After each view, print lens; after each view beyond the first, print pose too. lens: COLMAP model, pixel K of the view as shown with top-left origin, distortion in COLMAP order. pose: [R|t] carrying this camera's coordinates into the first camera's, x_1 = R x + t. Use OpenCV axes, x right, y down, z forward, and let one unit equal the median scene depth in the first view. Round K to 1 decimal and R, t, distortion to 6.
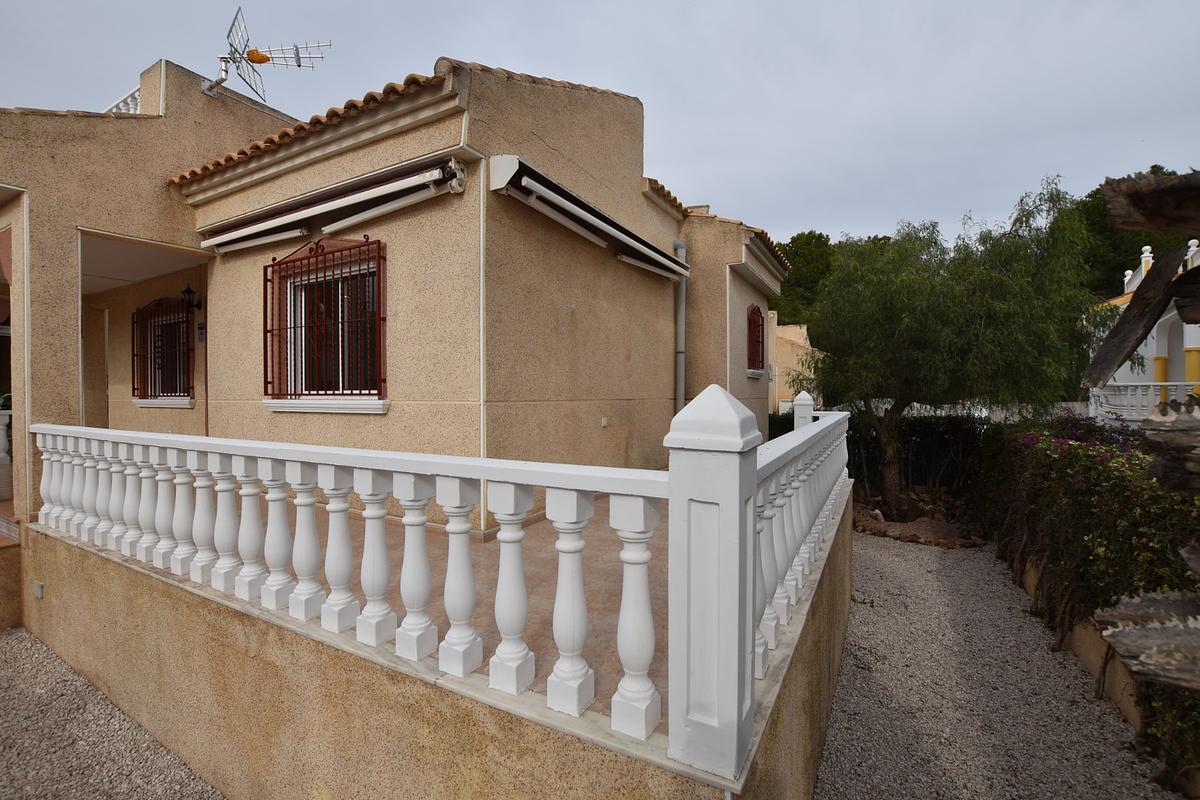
lens RADIAL K [[529.3, 0, 600.0], [0, 529.3, 400.0], [0, 0, 1]] dist [-0.038204, 0.008031]
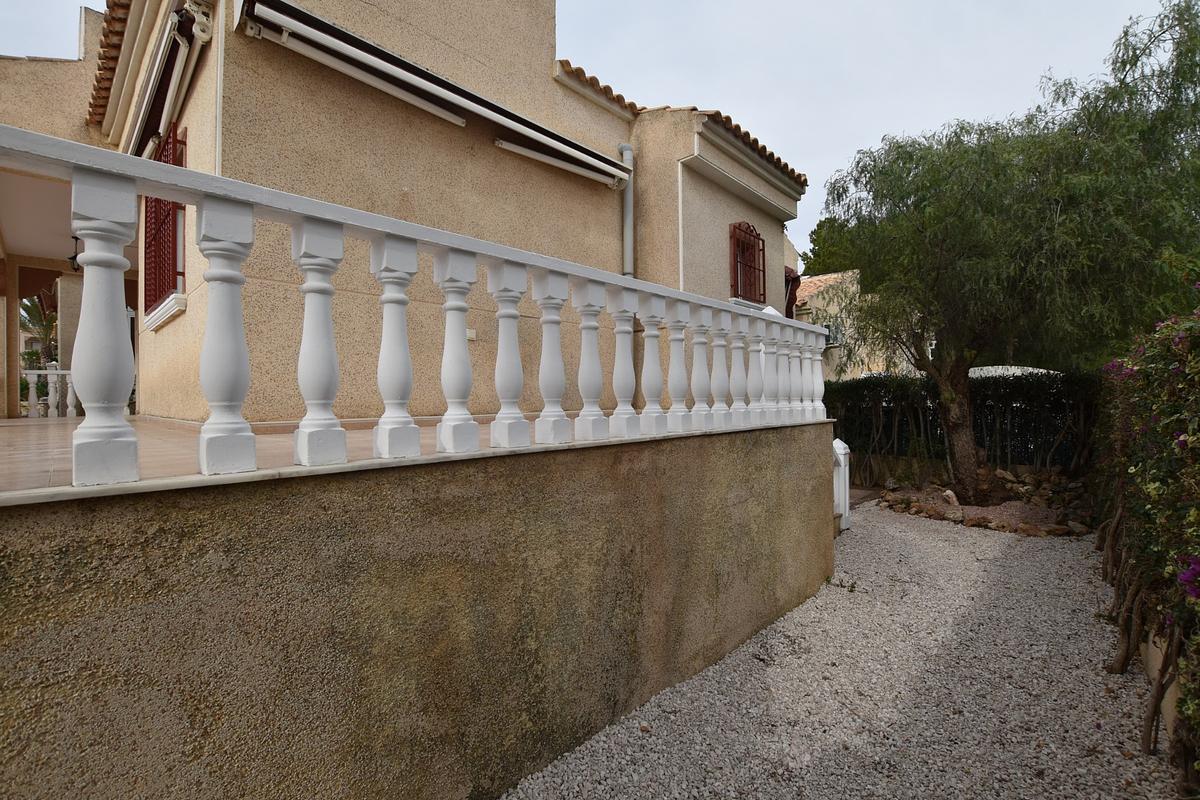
lens RADIAL K [[529.3, 0, 600.0], [0, 529.3, 400.0], [0, 0, 1]] dist [-0.038204, 0.008031]
pose [[0.969687, -0.007363, -0.244240, 0.318834], [0.004666, 0.999922, -0.011620, 0.121092], [0.244306, 0.010128, 0.969645, 0.184860]]
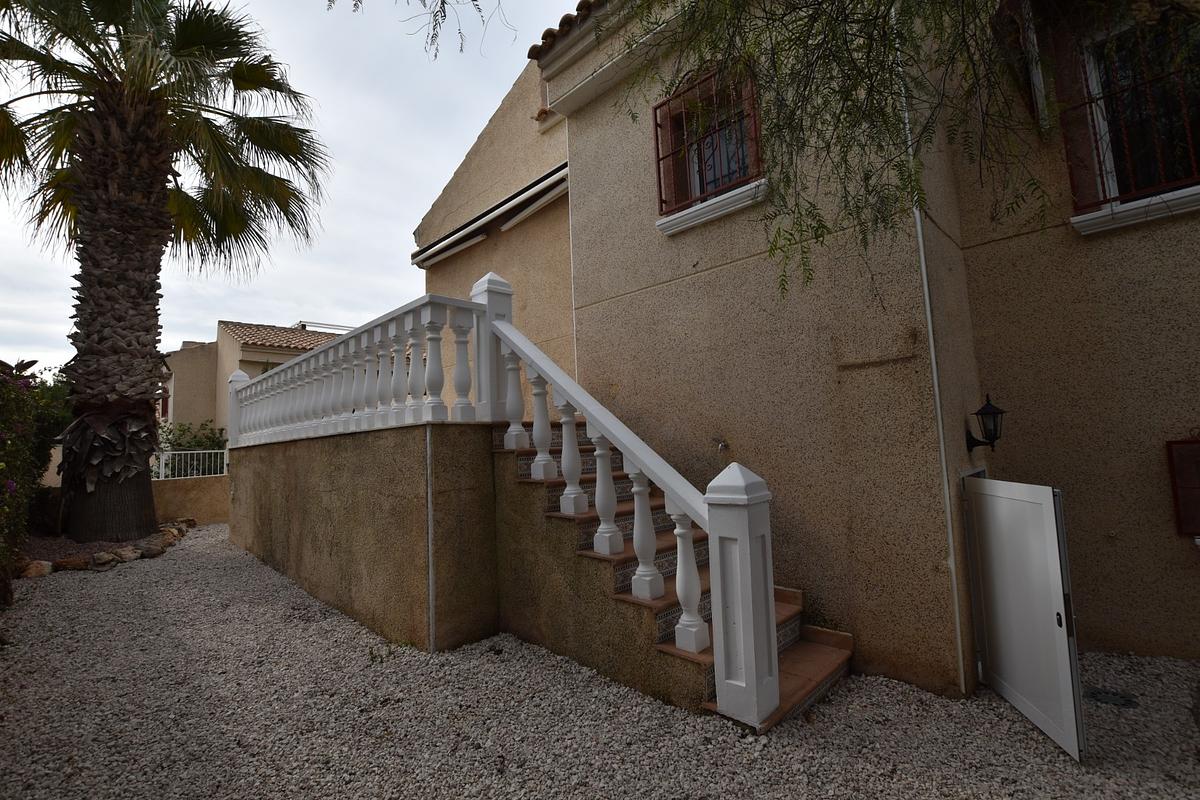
lens RADIAL K [[529.3, 0, 600.0], [0, 529.3, 400.0], [0, 0, 1]] dist [-0.038204, 0.008031]
pose [[-0.266225, -0.077399, -0.960798, 0.857888], [0.026631, 0.995800, -0.087598, 0.168042], [0.963543, -0.048908, -0.263046, 1.205077]]
